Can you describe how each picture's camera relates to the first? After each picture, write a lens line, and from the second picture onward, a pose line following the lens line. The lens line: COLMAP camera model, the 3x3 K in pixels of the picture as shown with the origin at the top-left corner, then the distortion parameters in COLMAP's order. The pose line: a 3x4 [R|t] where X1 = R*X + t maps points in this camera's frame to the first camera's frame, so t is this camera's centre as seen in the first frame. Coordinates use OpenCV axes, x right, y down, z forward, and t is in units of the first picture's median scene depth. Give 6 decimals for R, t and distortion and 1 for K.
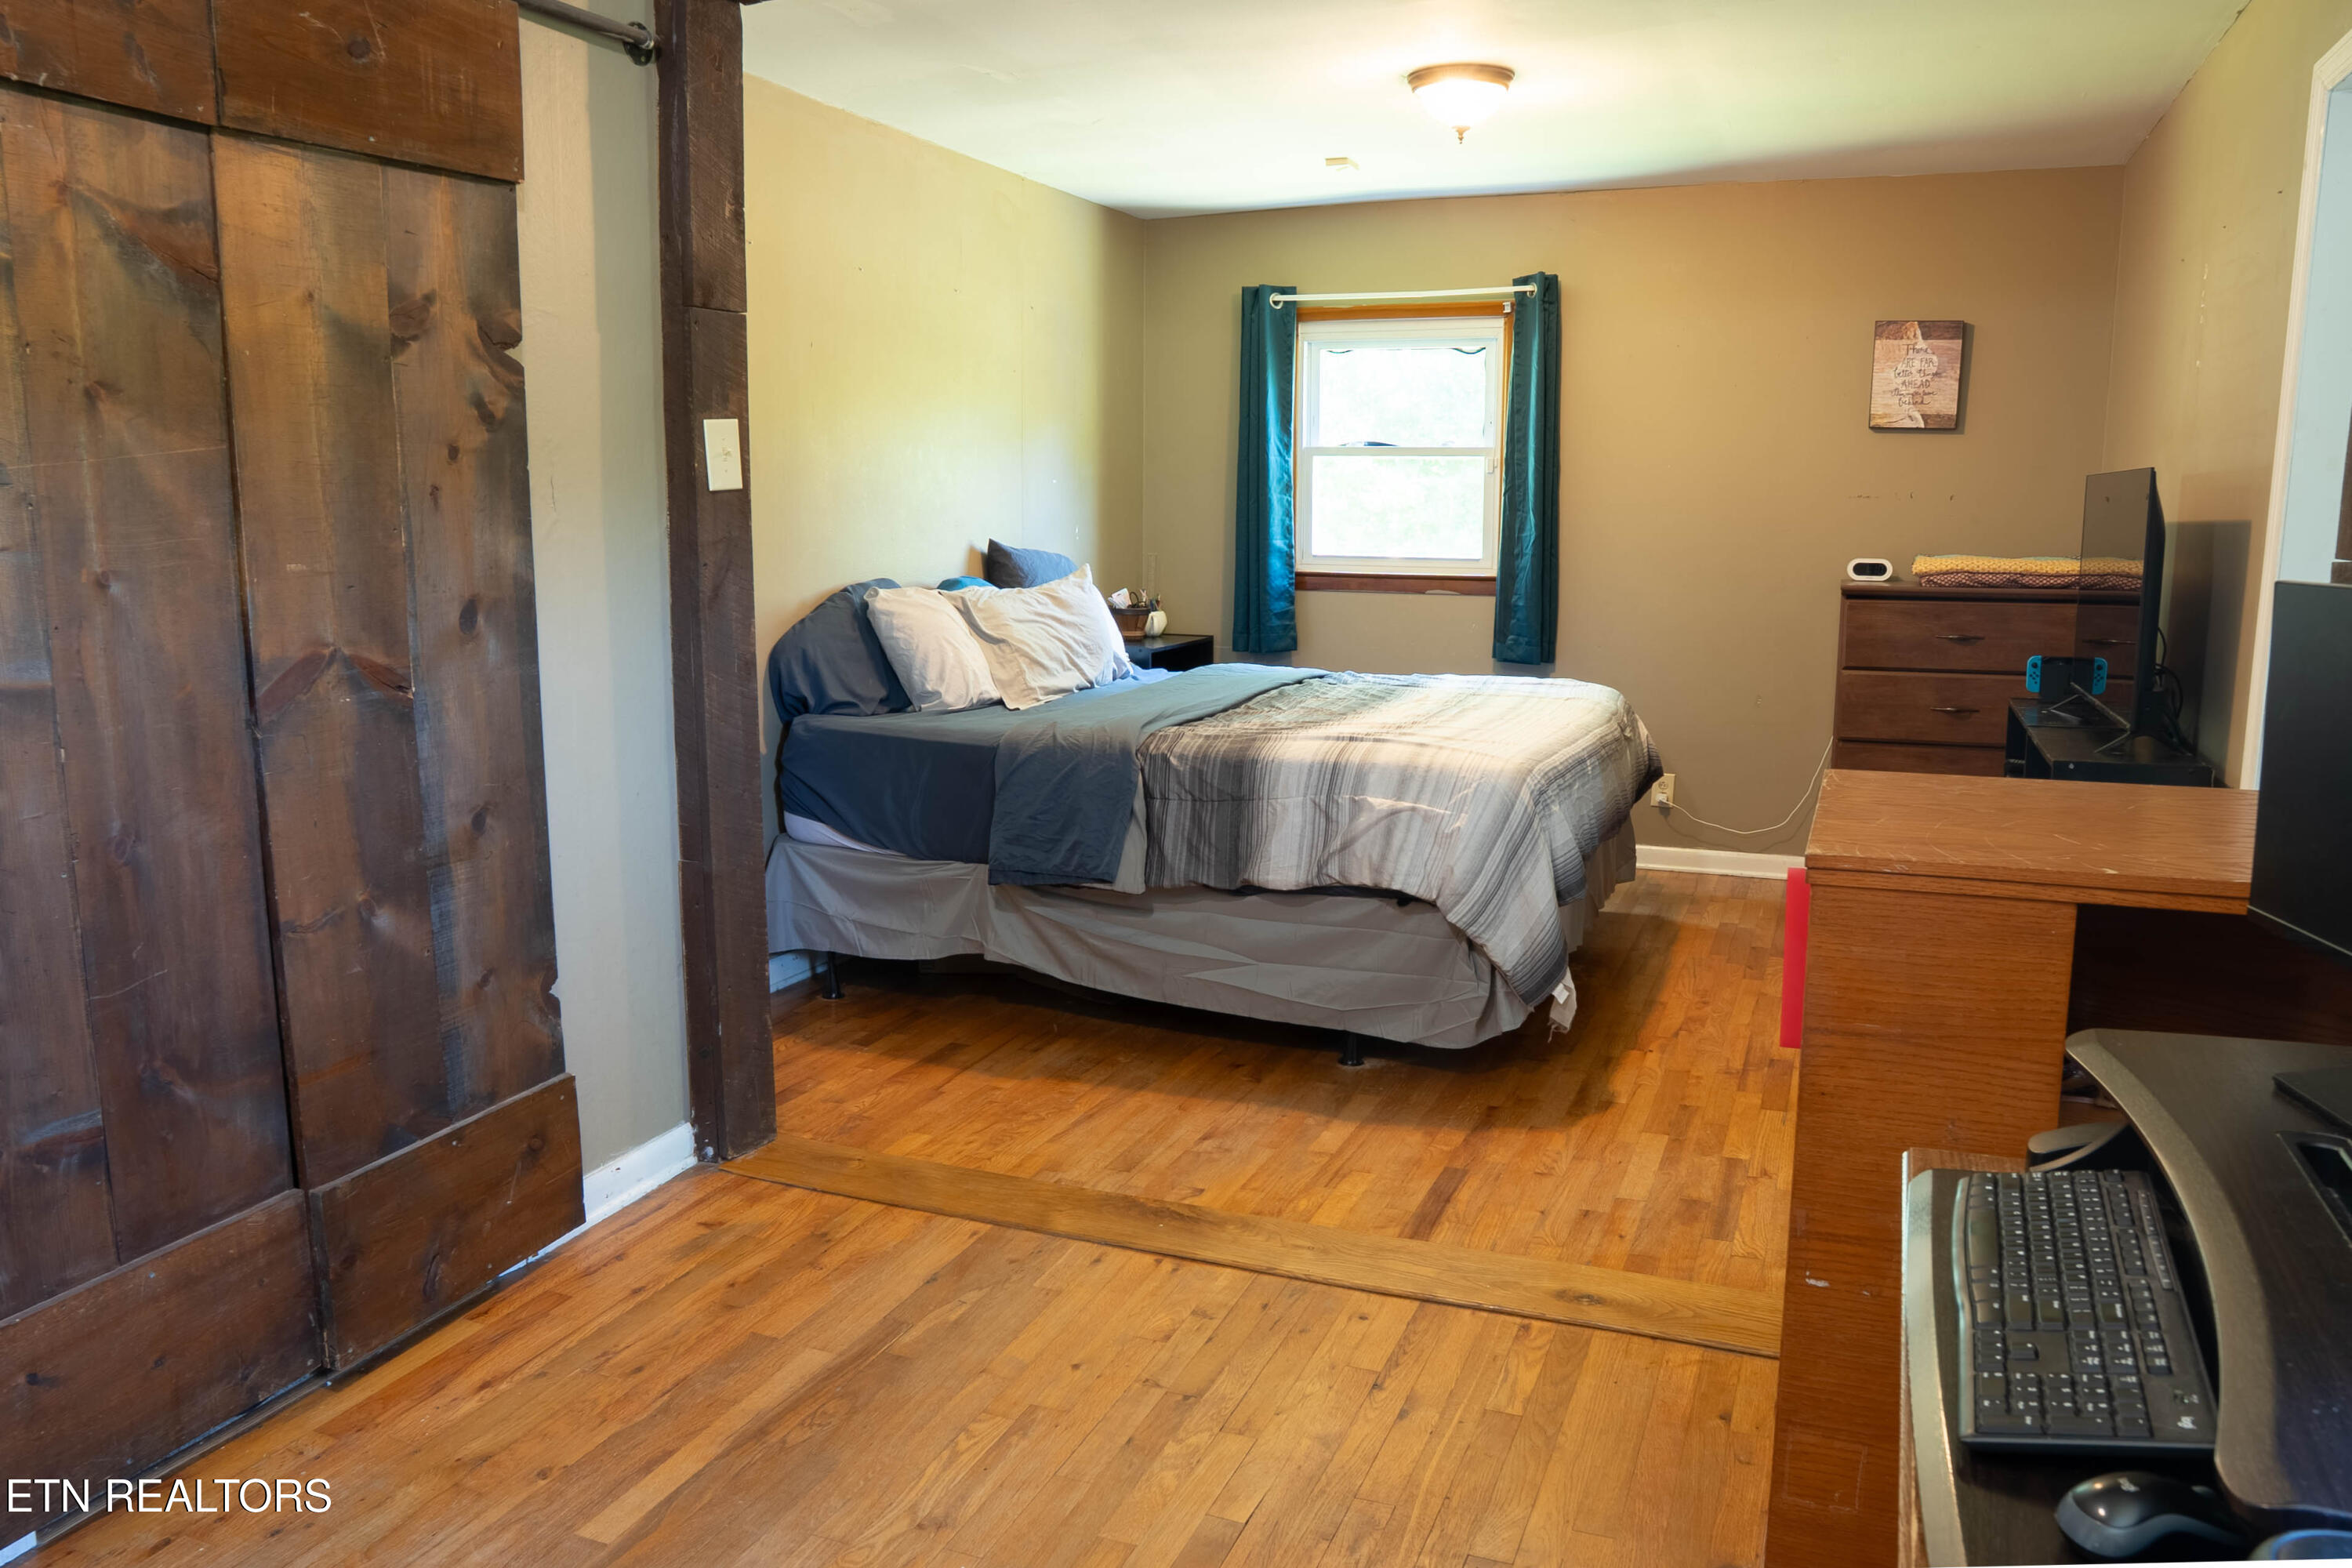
lens RADIAL K [[1690.5, 0, 1176.0], [0, 1690.5, 784.0], [0, 0, 1]] dist [-0.111080, 0.078806]
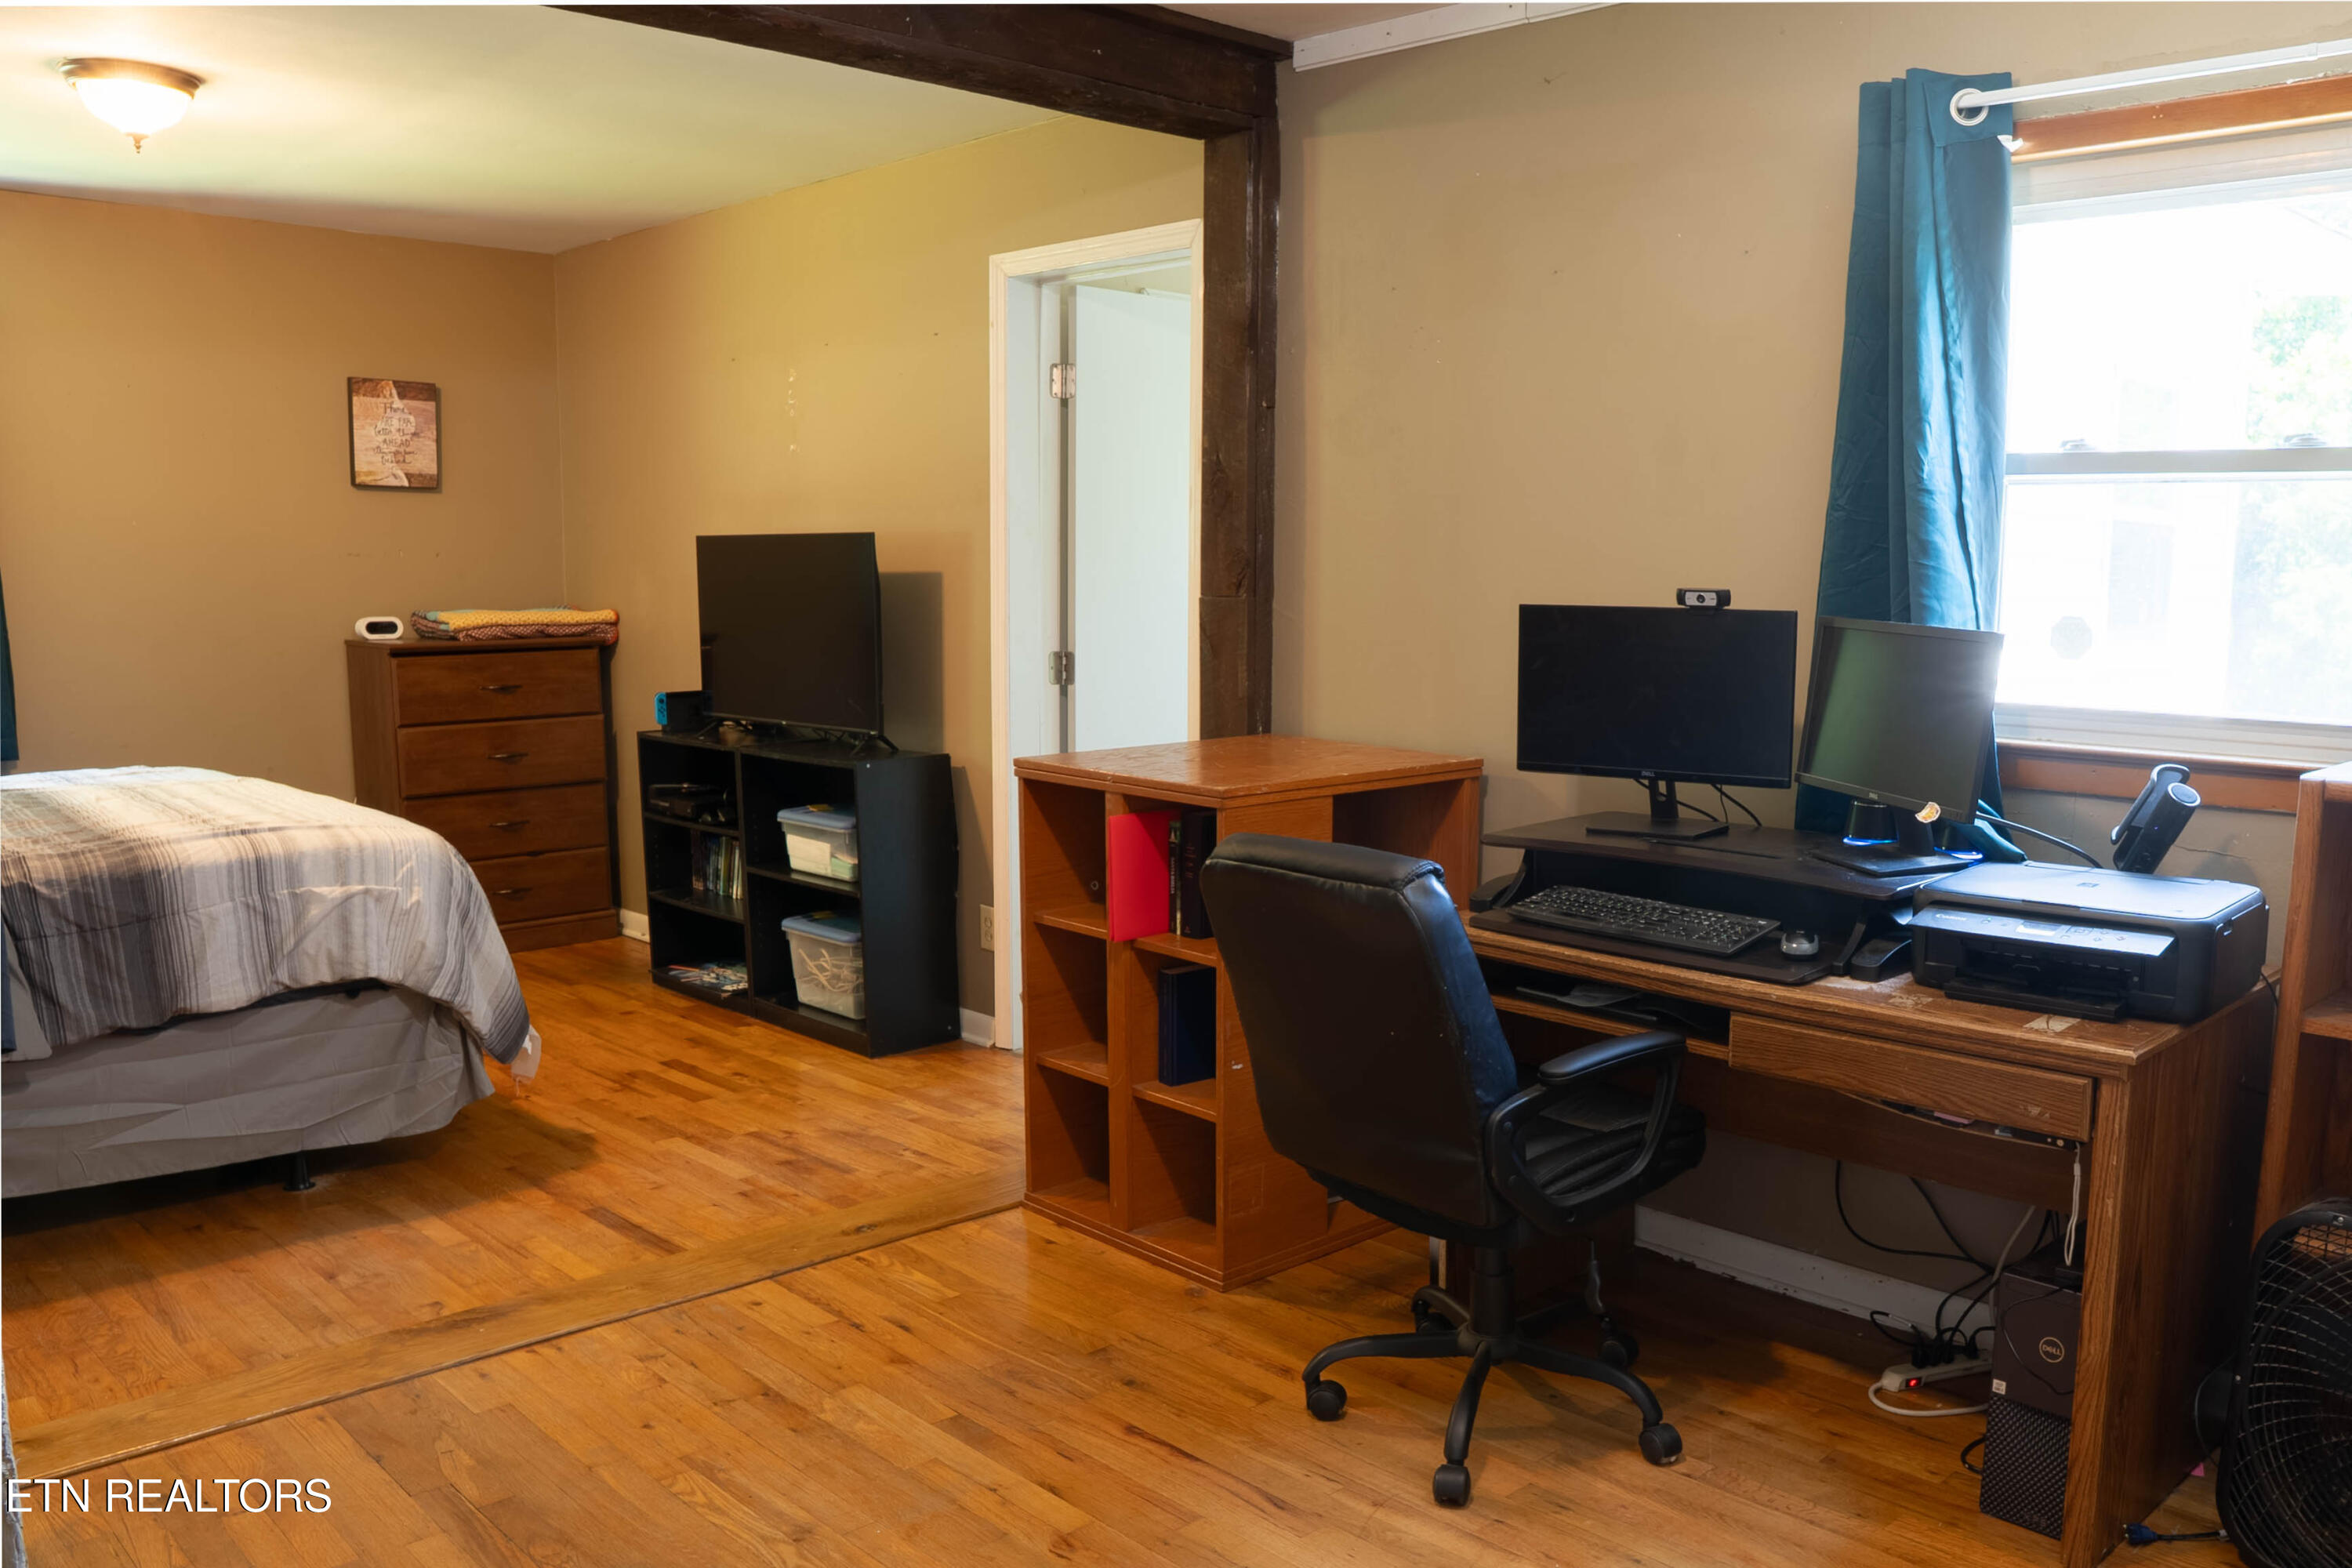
lens RADIAL K [[1944.0, 0, 1181.1], [0, 1944.0, 878.7], [0, 0, 1]] dist [-0.050449, 0.001191]
pose [[0.408535, -0.145226, 0.901115, -0.634348], [0.146058, 0.984940, 0.092517, -0.024834], [-0.900981, 0.093818, 0.423594, 0.128227]]
